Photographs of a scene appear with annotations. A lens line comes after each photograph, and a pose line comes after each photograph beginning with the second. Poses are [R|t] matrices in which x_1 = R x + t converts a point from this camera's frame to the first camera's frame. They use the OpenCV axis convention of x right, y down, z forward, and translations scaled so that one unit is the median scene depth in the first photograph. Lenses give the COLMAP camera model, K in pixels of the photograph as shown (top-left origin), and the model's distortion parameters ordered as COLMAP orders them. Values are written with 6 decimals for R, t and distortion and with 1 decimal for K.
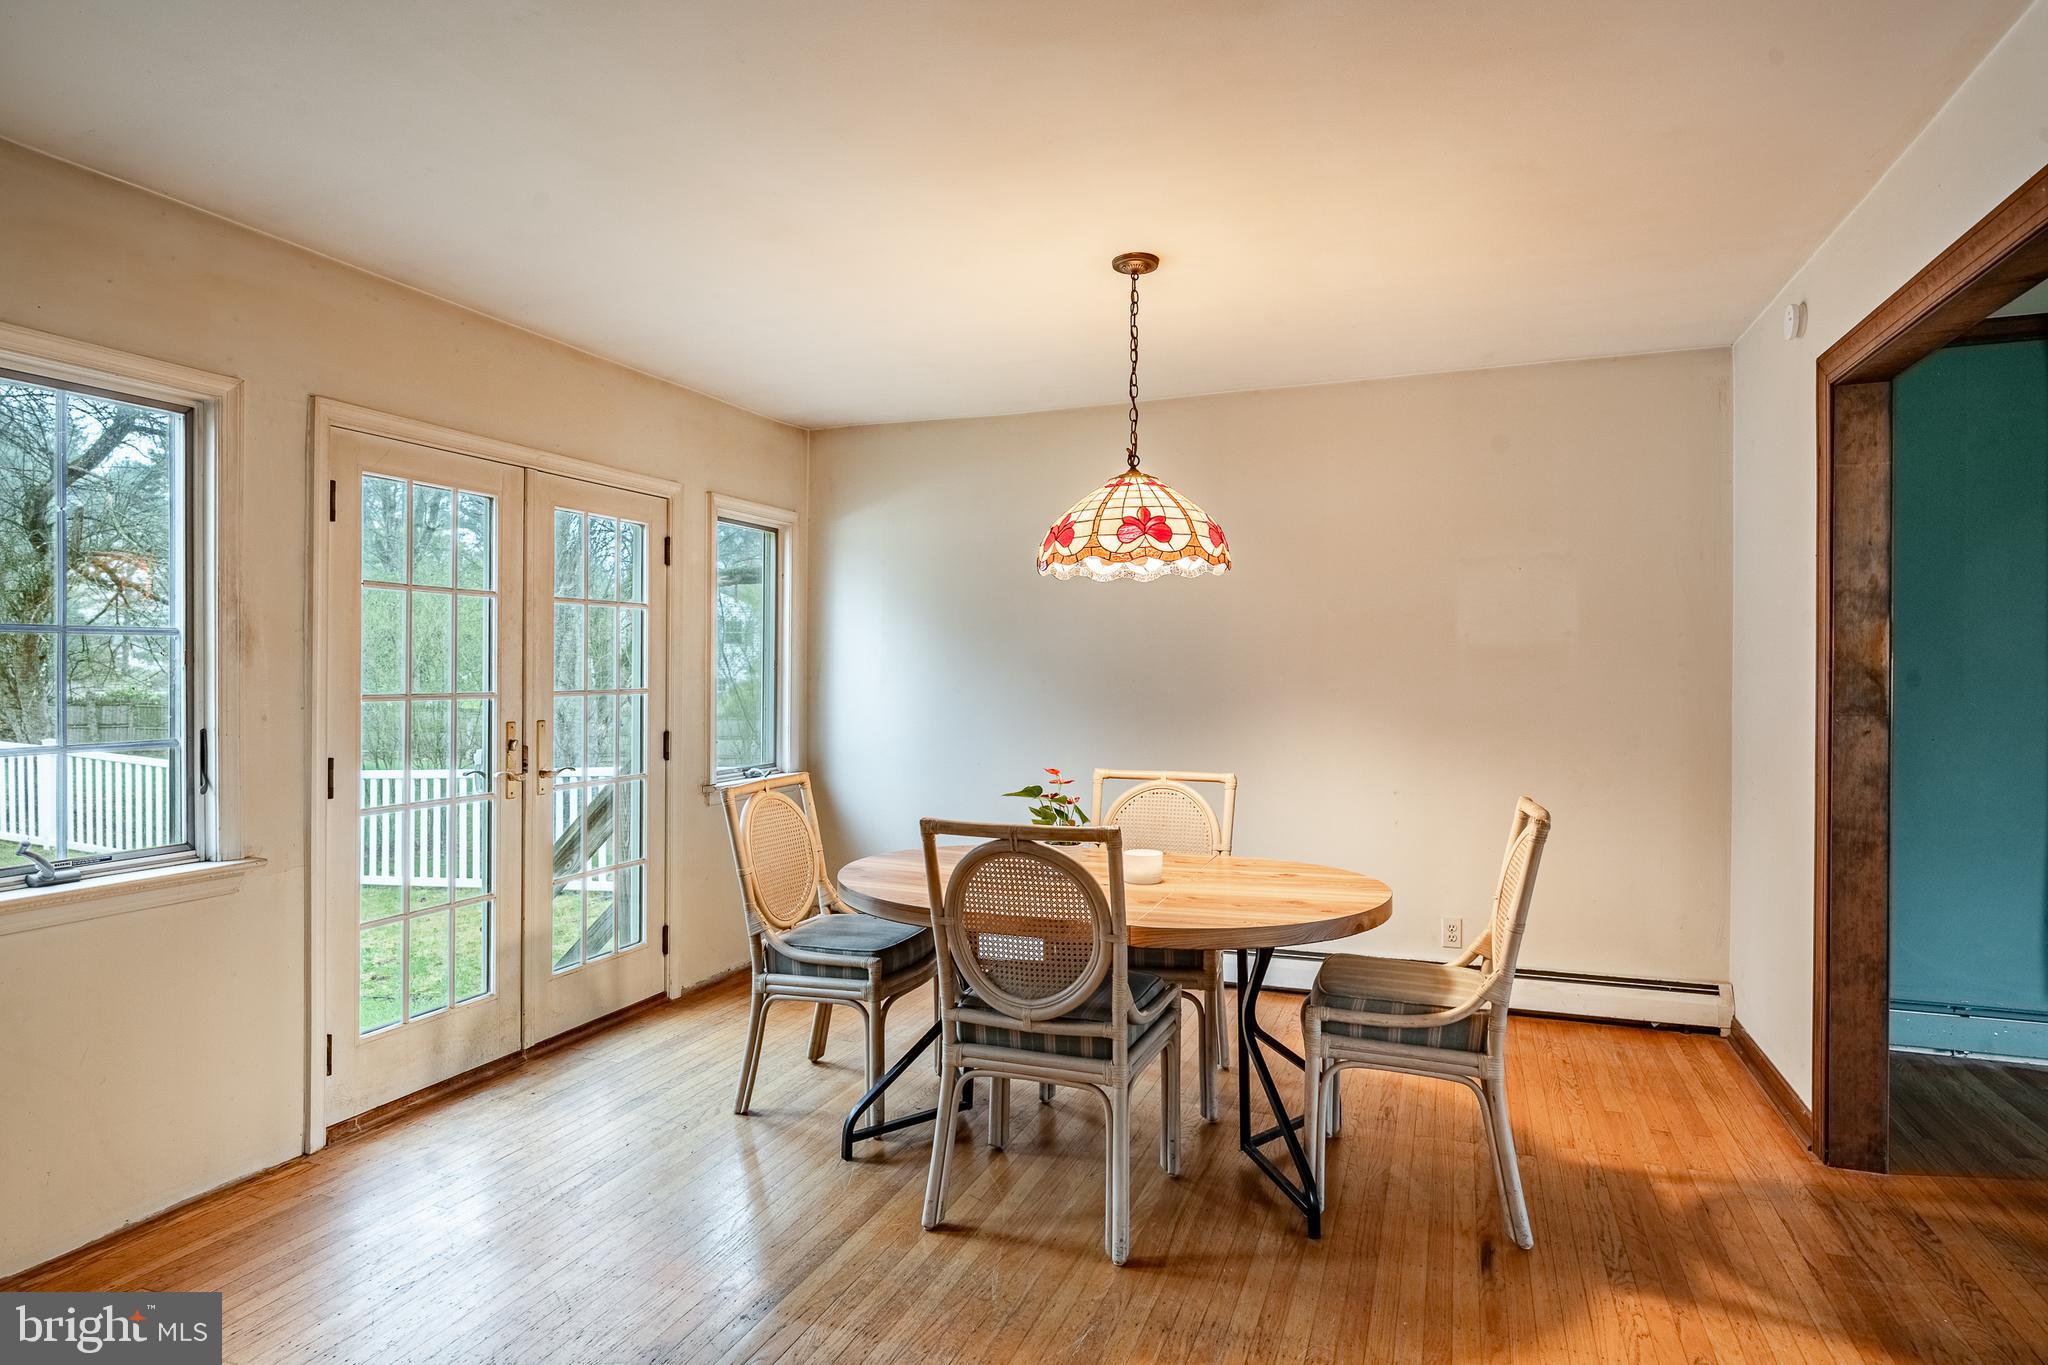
lens RADIAL K [[1120.7, 0, 1018.7], [0, 1120.7, 689.1], [0, 0, 1]] dist [-0.006502, 0.001656]
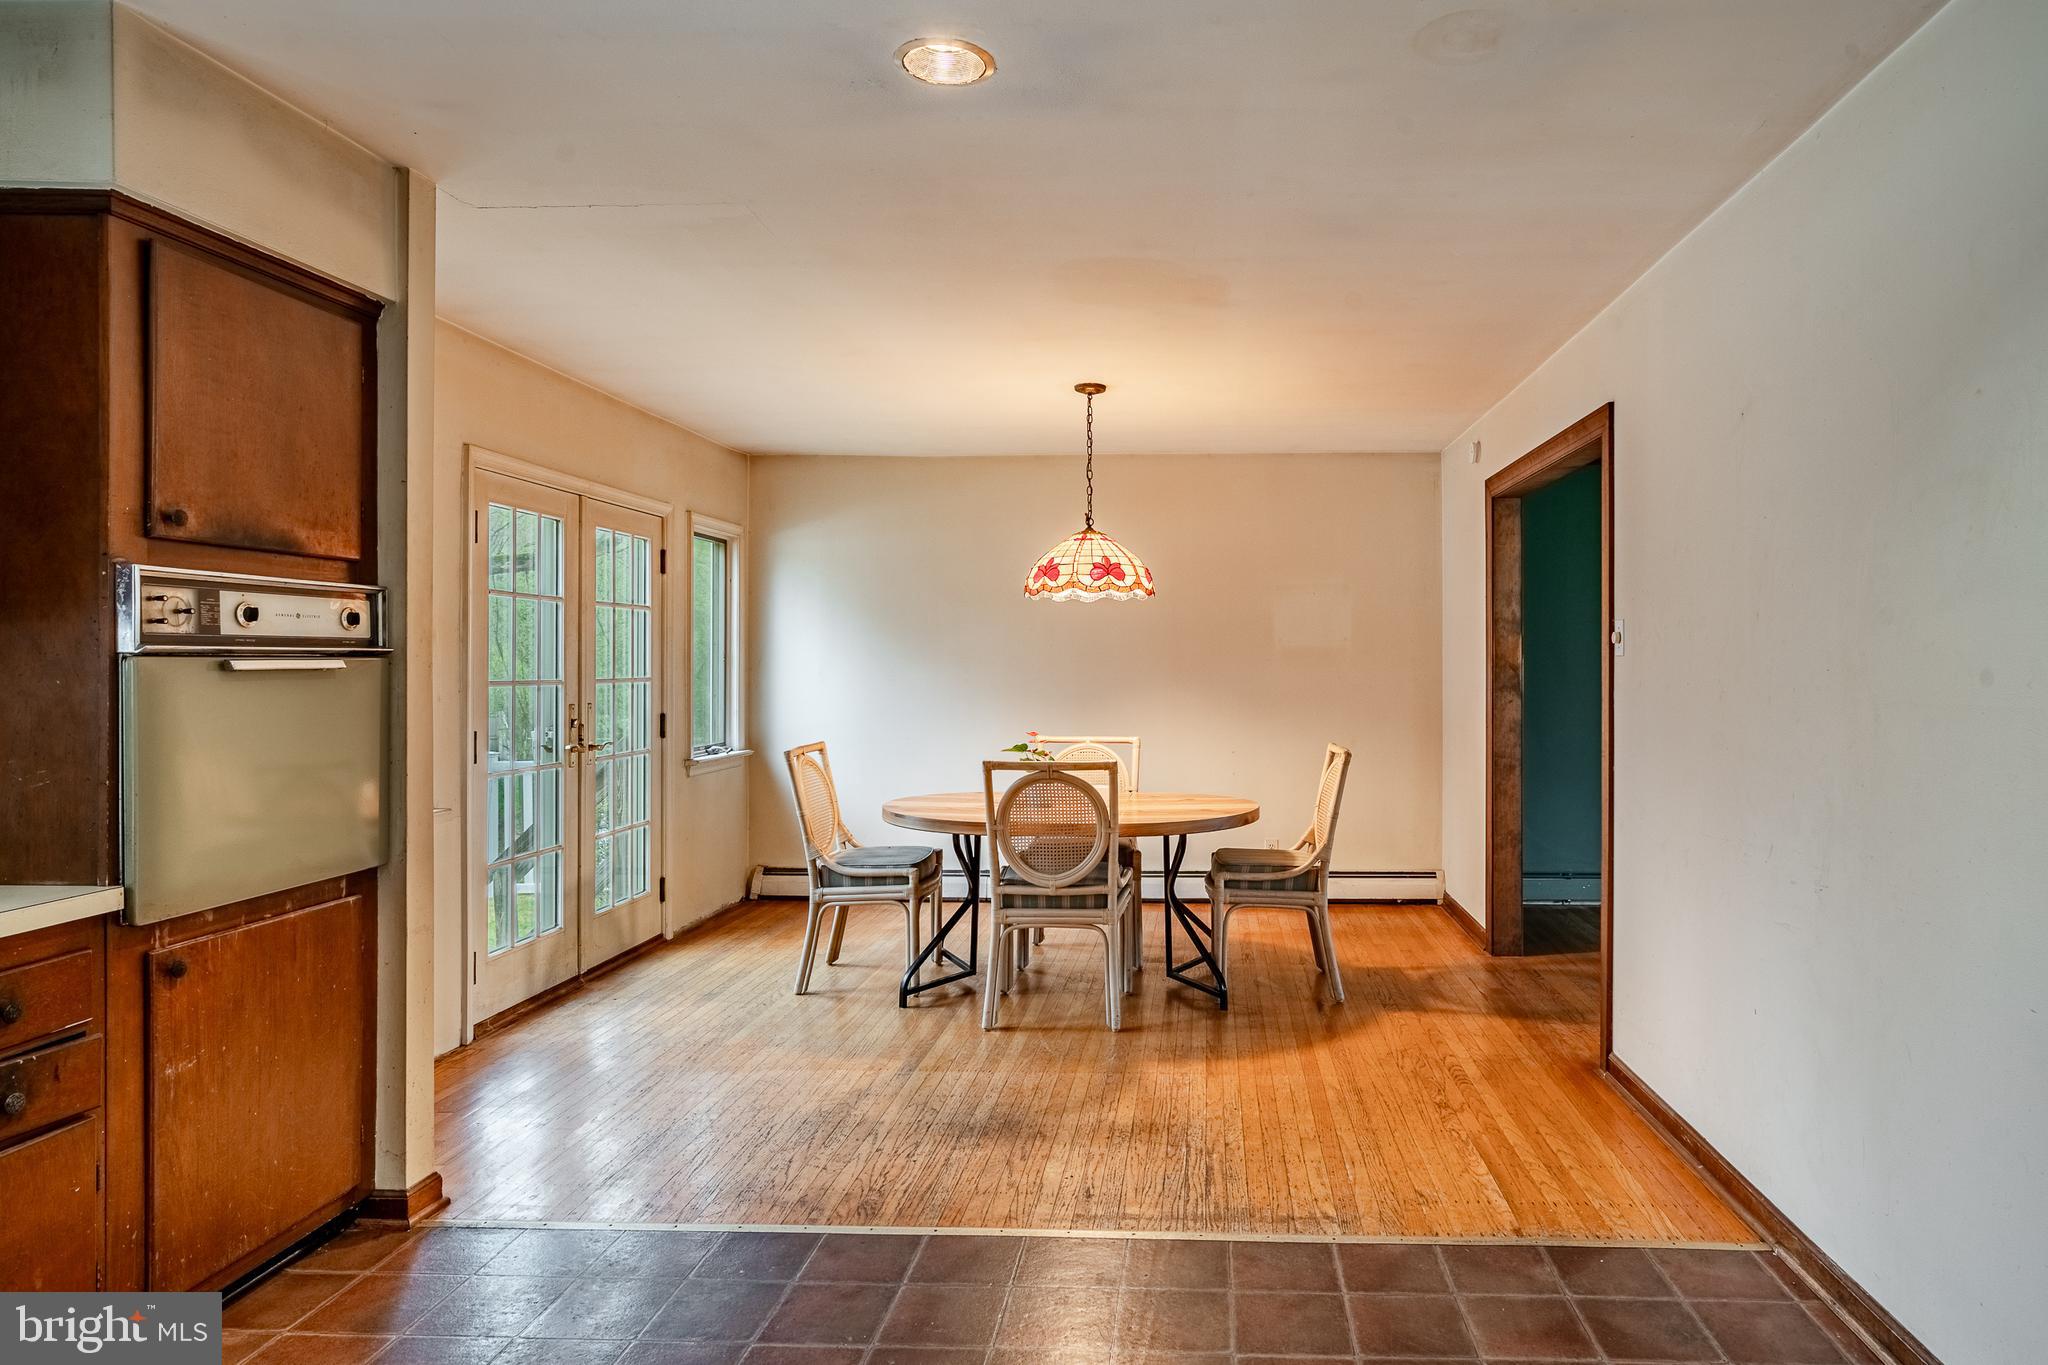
lens RADIAL K [[1185.2, 0, 1157.3], [0, 1185.2, 664.4], [0, 0, 1]] dist [-0.009585, -0.002474]
pose [[0.945434, 0.003328, 0.325798, -0.334716], [0.001716, 0.999883, -0.015192, 0.008135], [-0.325810, 0.014922, 0.945317, -0.523171]]
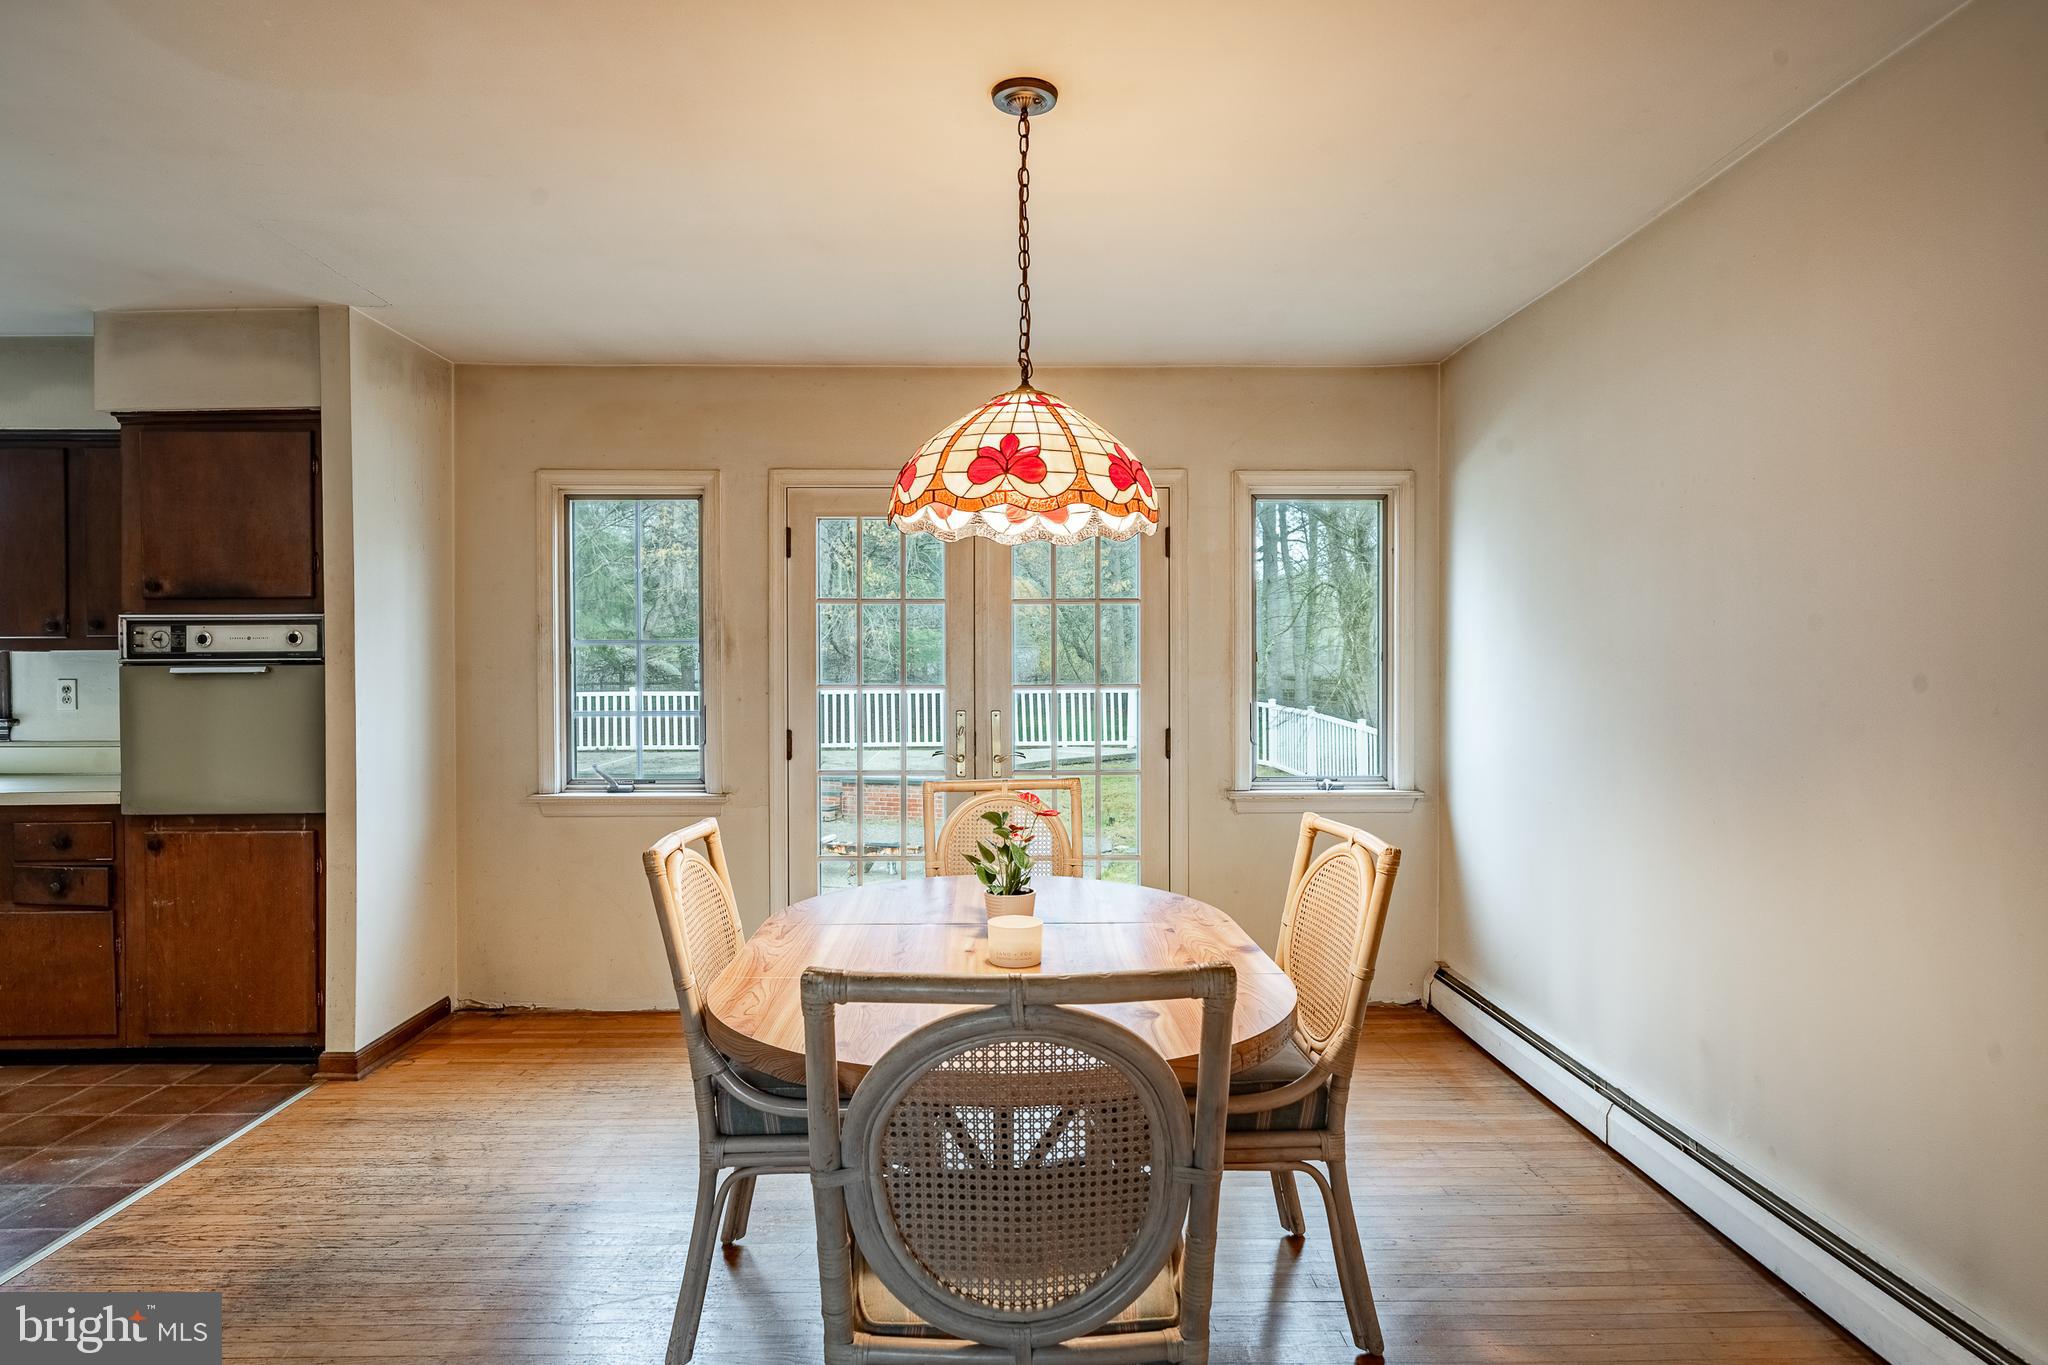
lens RADIAL K [[1139.6, 0, 1026.6], [0, 1139.6, 681.4], [0, 0, 1]] dist [0.002345, 0.000596]
pose [[0.377509, 0.012010, -0.925928, 0.817424], [-0.013070, 0.999885, 0.007641, -0.013468], [0.925914, 0.009217, 0.377623, 0.766327]]
